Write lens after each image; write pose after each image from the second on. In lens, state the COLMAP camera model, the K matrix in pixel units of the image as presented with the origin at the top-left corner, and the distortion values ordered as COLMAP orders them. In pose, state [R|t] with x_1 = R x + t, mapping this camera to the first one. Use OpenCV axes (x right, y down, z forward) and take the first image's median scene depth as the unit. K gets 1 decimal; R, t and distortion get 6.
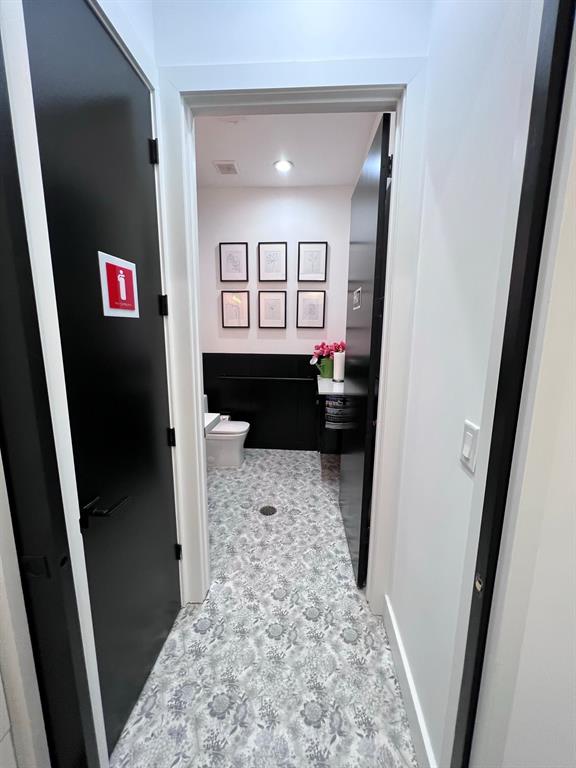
lens RADIAL K [[306.8, 0, 285.4], [0, 306.8, 389.3], [0, 0, 1]] dist [0.000194, 0.000057]
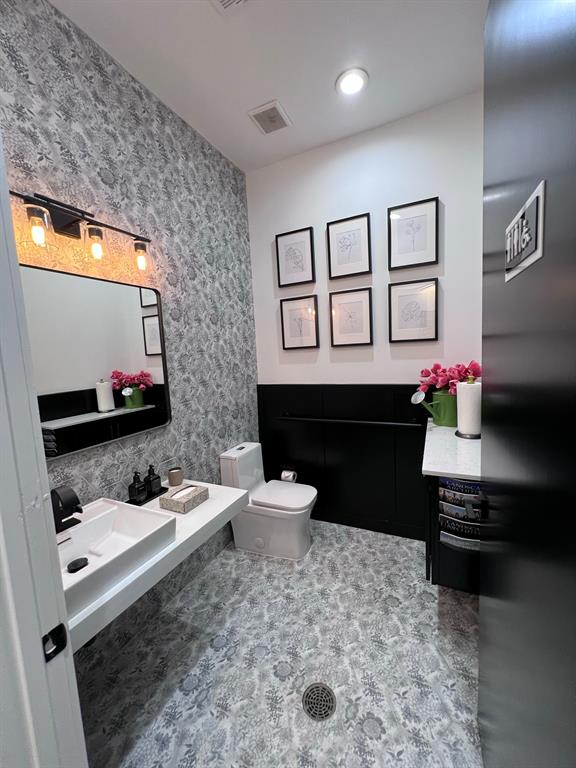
lens RADIAL K [[306.8, 0, 289.0], [0, 306.8, 386.3], [0, 0, 1]] dist [0.000194, 0.000057]
pose [[0.934707, -0.020785, -0.354811, 0.069345], [-0.003585, 0.997686, -0.067890, -0.072072], [0.355401, 0.064729, 0.932470, 0.366814]]
